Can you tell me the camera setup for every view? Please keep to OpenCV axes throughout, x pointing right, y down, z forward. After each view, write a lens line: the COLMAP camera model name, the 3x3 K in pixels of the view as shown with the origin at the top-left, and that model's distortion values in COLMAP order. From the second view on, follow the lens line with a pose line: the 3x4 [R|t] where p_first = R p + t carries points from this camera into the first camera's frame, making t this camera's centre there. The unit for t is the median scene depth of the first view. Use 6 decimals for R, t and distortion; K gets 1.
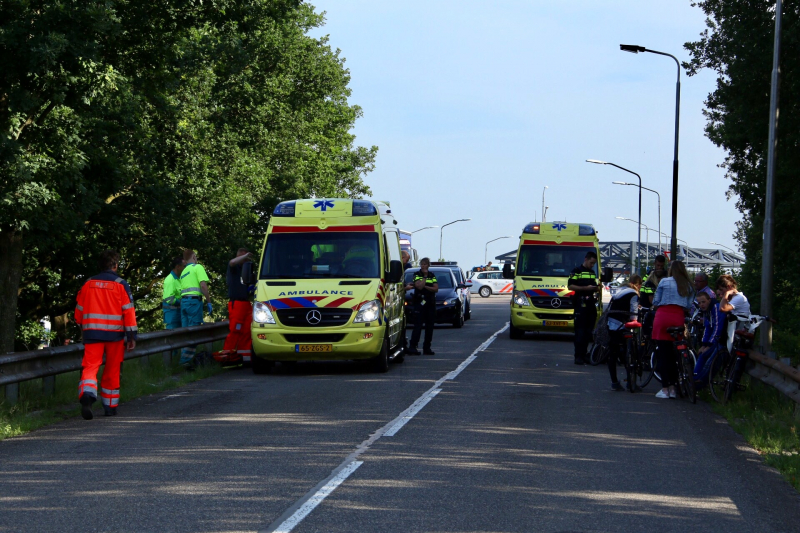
lens RADIAL K [[2433.2, 0, 400.0], [0, 2433.2, 266.5], [0, 0, 1]] dist [0.676508, -0.266847]
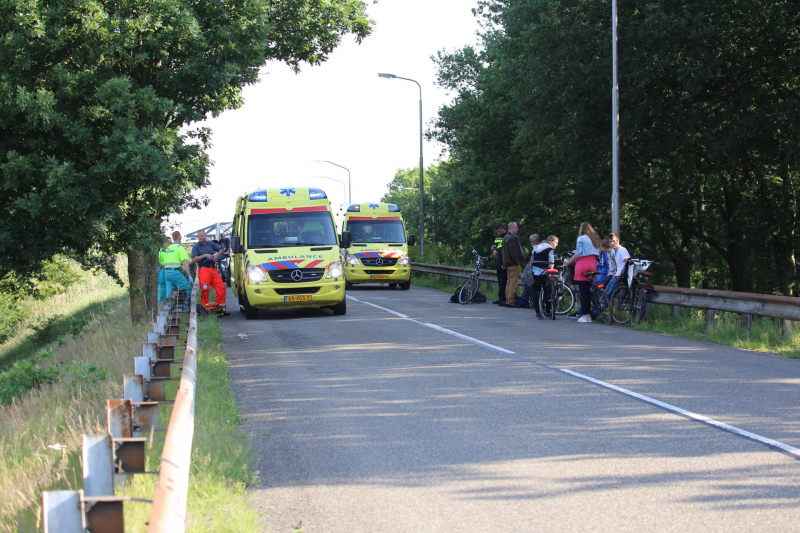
lens RADIAL K [[1821.7, 0, 399.0], [0, 1821.7, 242.8], [0, 0, 1]] dist [0.050932, 0.377313]
pose [[0.982987, -0.034342, 0.180438, -0.158025], [0.034177, 0.999408, 0.004024, 0.000721], [-0.180470, 0.002211, 0.983578, 0.003221]]
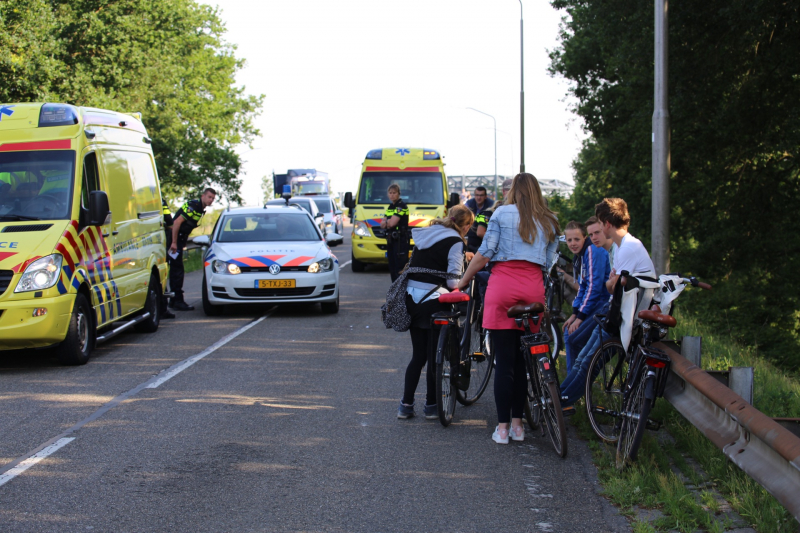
lens RADIAL K [[1571.6, 0, 400.0], [0, 1571.6, 266.5], [0, 0, 1]] dist [-0.262686, -0.206110]
pose [[0.999096, -0.029869, 0.030257, 0.067385], [0.028486, 0.998575, 0.045133, 0.001157], [-0.031562, -0.044230, 0.998523, 0.589841]]
